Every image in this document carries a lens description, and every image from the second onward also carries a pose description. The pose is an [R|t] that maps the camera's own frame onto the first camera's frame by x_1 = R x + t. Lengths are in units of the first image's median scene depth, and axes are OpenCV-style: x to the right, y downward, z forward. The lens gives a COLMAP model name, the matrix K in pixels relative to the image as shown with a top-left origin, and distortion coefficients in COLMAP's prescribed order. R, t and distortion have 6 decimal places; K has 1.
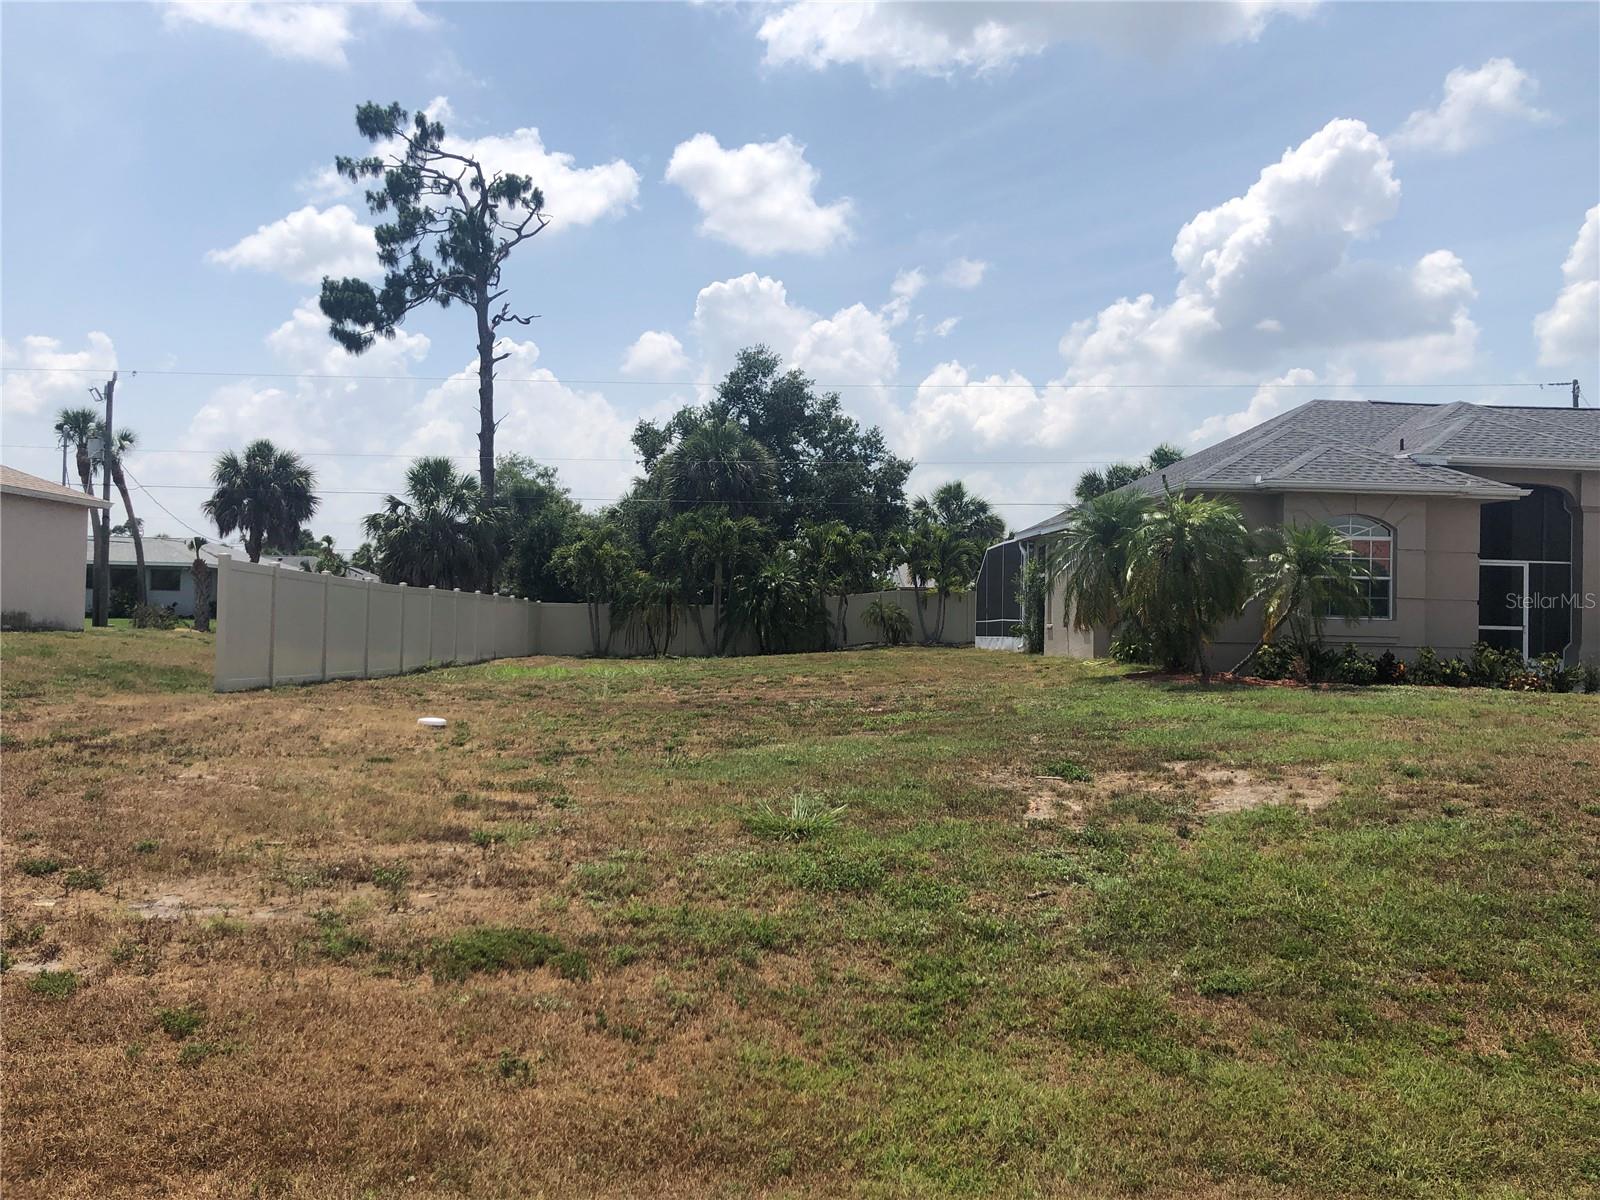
lens RADIAL K [[1308.3, 0, 808.3], [0, 1308.3, 599.8], [0, 0, 1]] dist [0.141180, -0.260354]
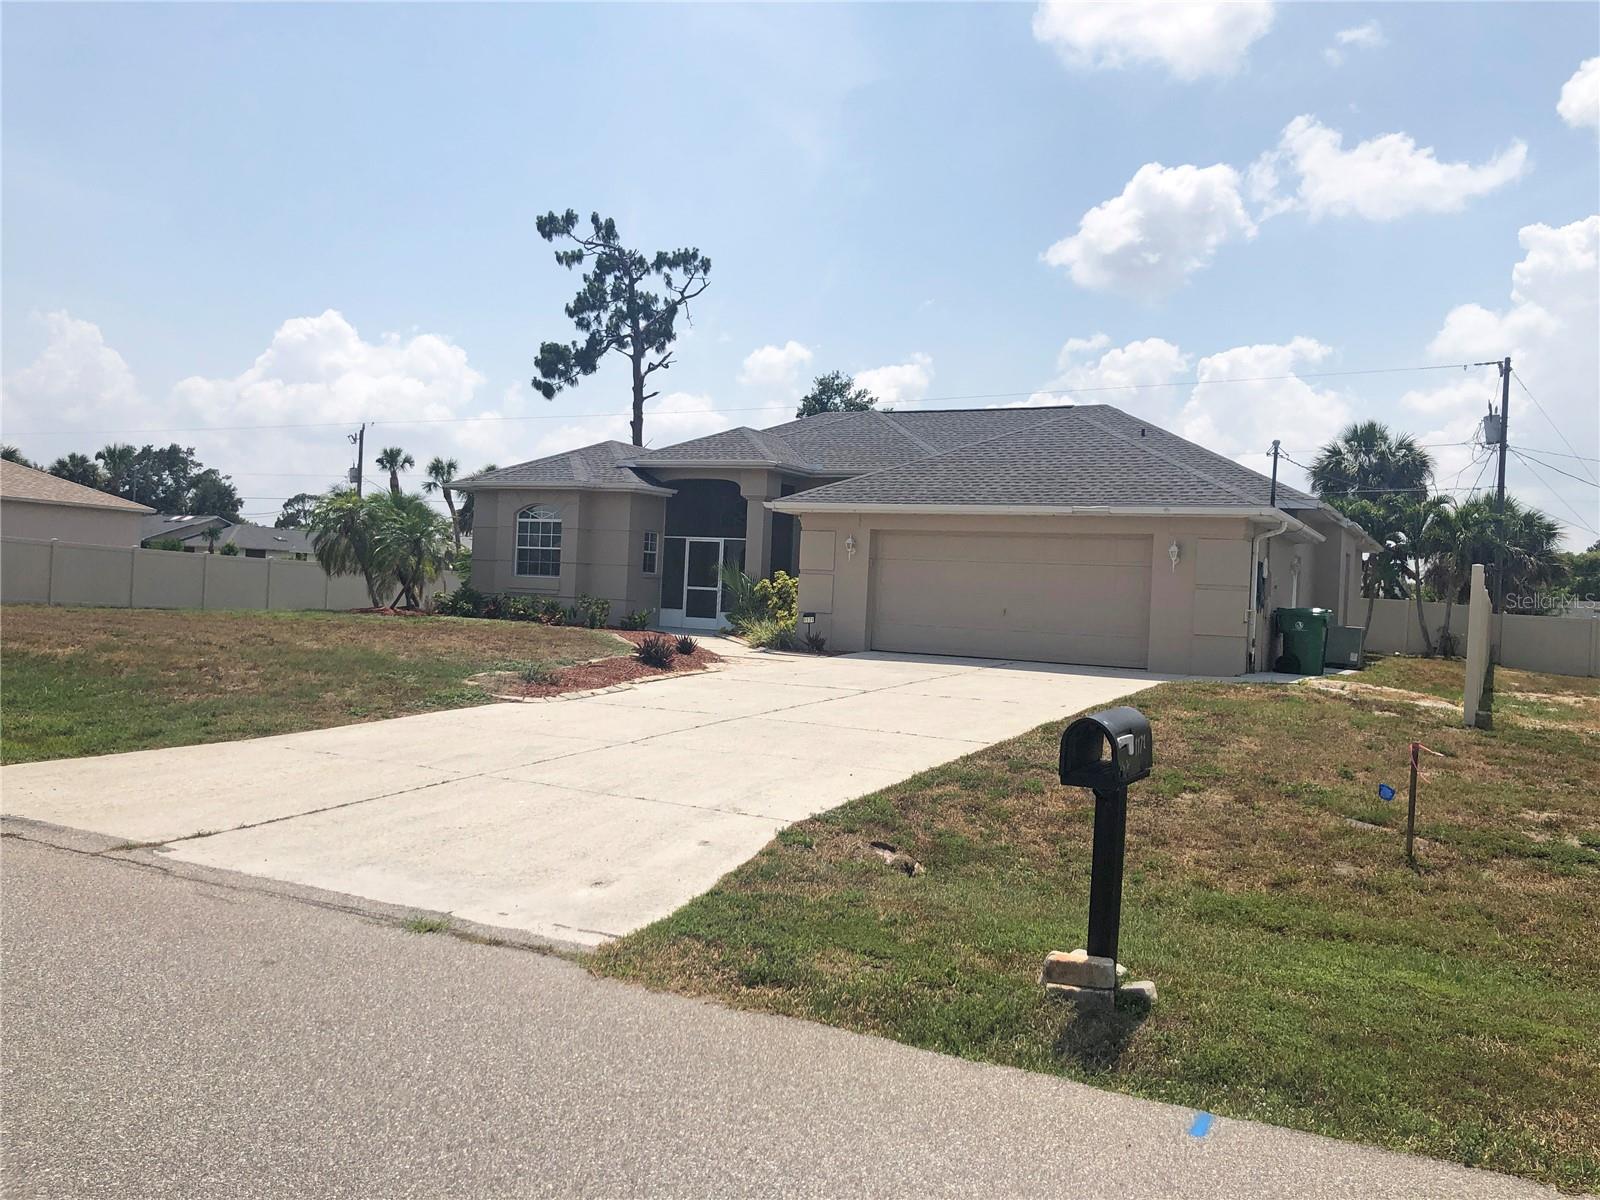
lens RADIAL K [[1308.3, 0, 808.3], [0, 1308.3, 599.8], [0, 0, 1]] dist [0.141180, -0.260354]
pose [[0.873719, 0.018653, -0.486073, 0.685169], [-0.022027, 0.999757, -0.001229, 0.017537], [0.485932, 0.011781, 0.873917, -0.048531]]
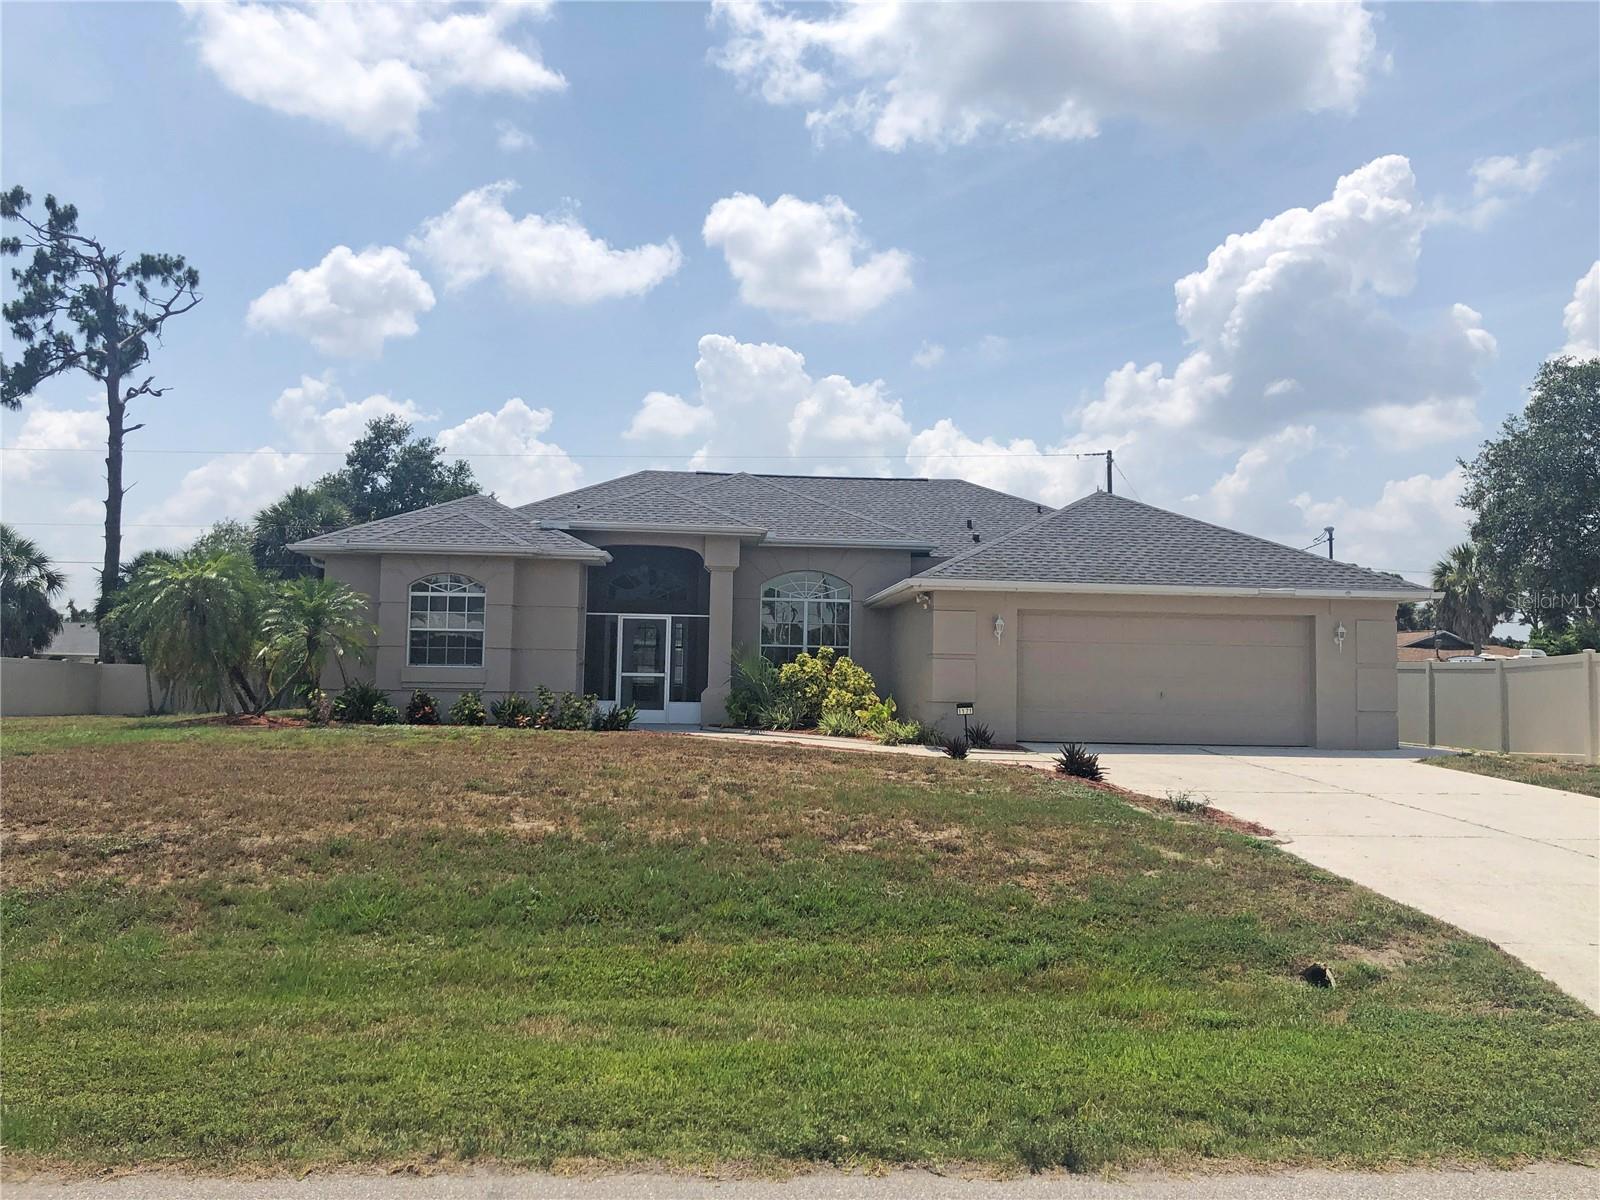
lens RADIAL K [[1318.2, 0, 810.6], [0, 1318.2, 602.2], [0, 0, 1]] dist [-0.000311, 0.056897]
pose [[0.999409, -0.005173, 0.033987, 0.342374], [0.006754, 0.998893, -0.046558, 0.007100], [-0.033708, 0.046760, 0.998337, -0.060924]]
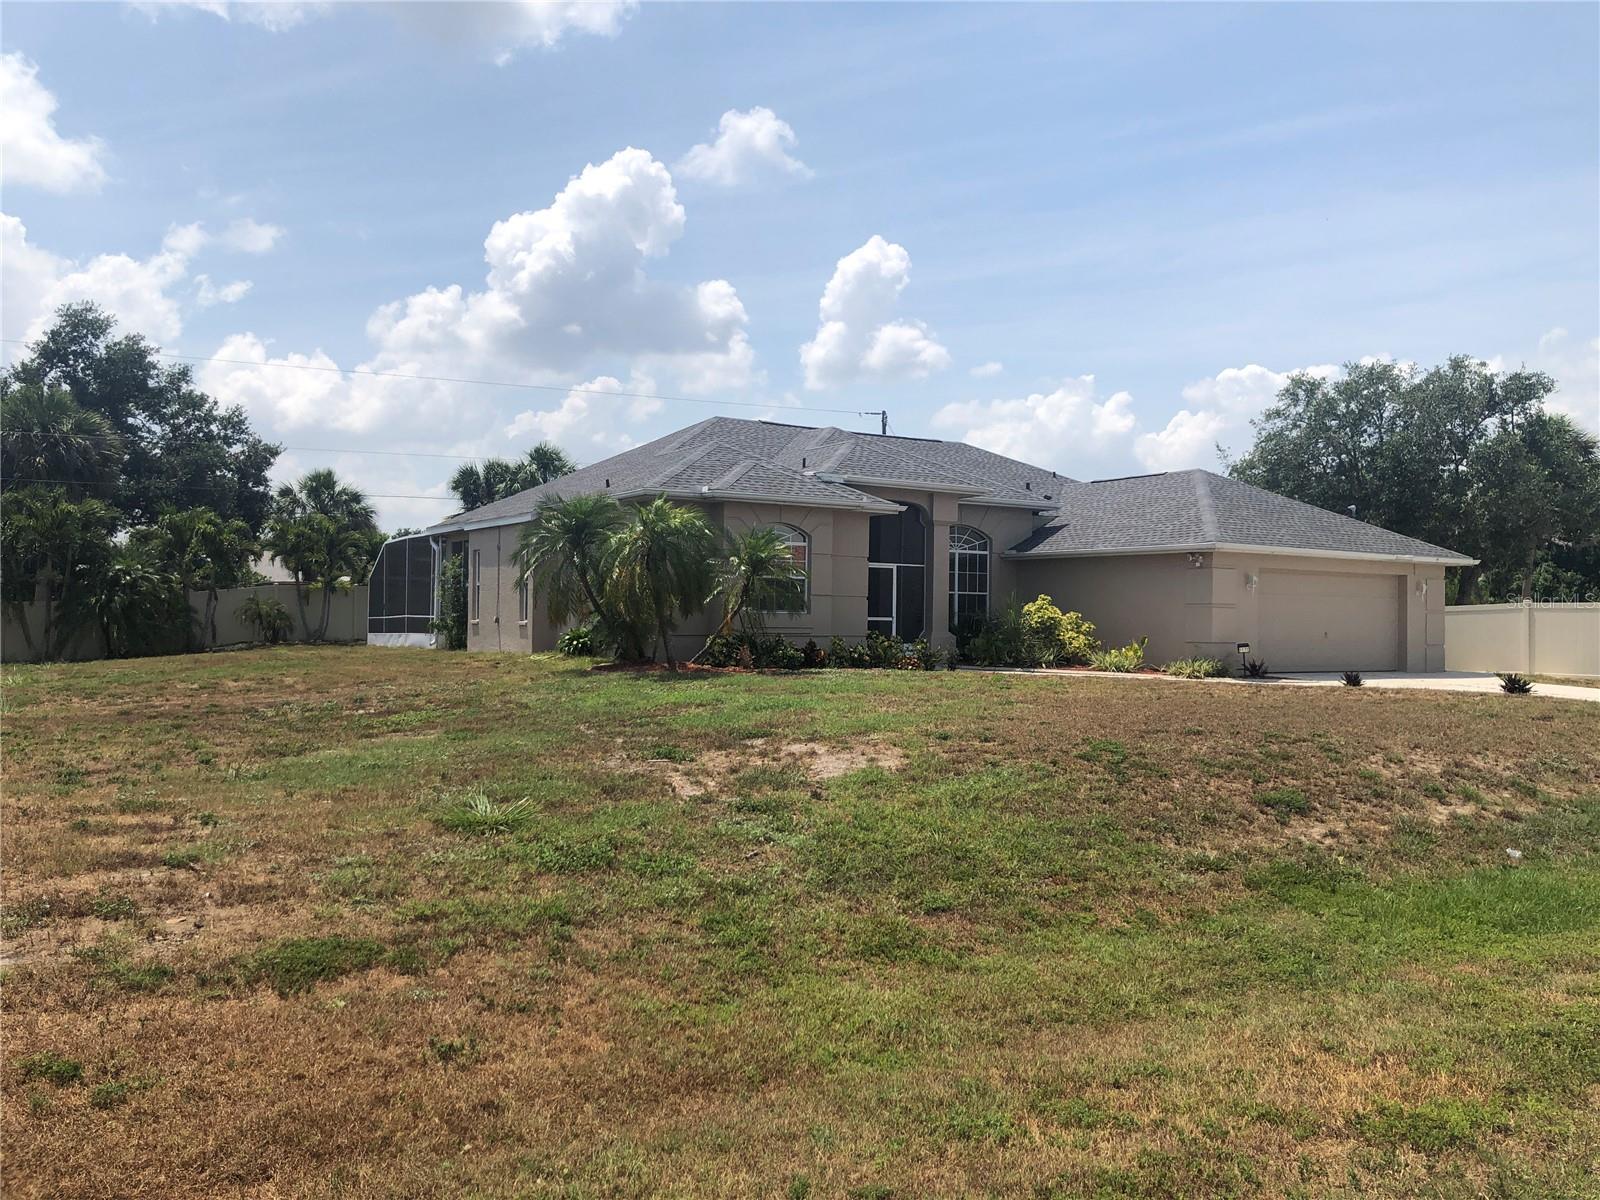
lens RADIAL K [[1349.2, 0, 799.3], [0, 1349.2, 588.9], [0, 0, 1]] dist [-0.008290, 0.056041]
pose [[0.863610, 0.000527, 0.504161, -0.085072], [0.000618, 0.999998, -0.002104, -0.001900], [-0.504160, 0.002129, 0.863607, -0.010214]]
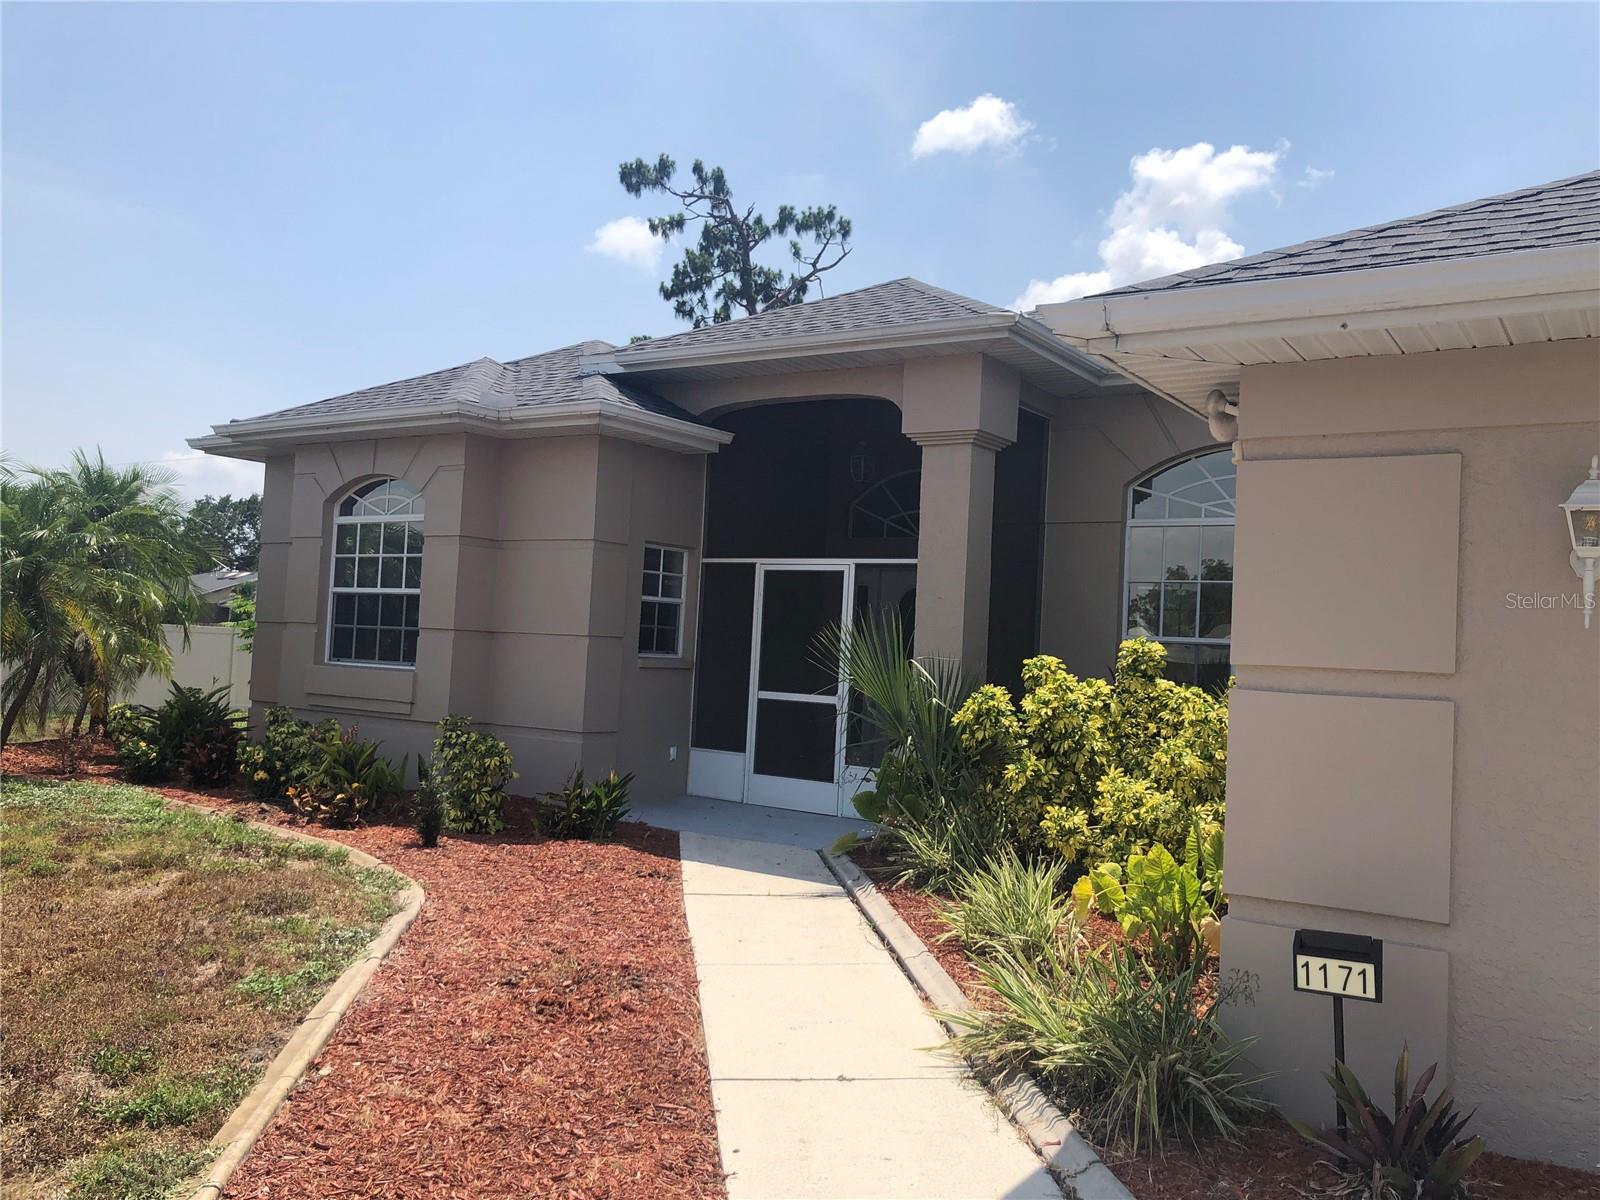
lens RADIAL K [[1318.2, 0, 810.6], [0, 1318.2, 602.2], [0, 0, 1]] dist [-0.000311, 0.056897]
pose [[0.813914, -0.007606, -0.580936, 0.441160], [-0.021446, 0.998839, -0.043125, 0.003897], [0.580590, 0.047559, 0.812806, 0.336597]]
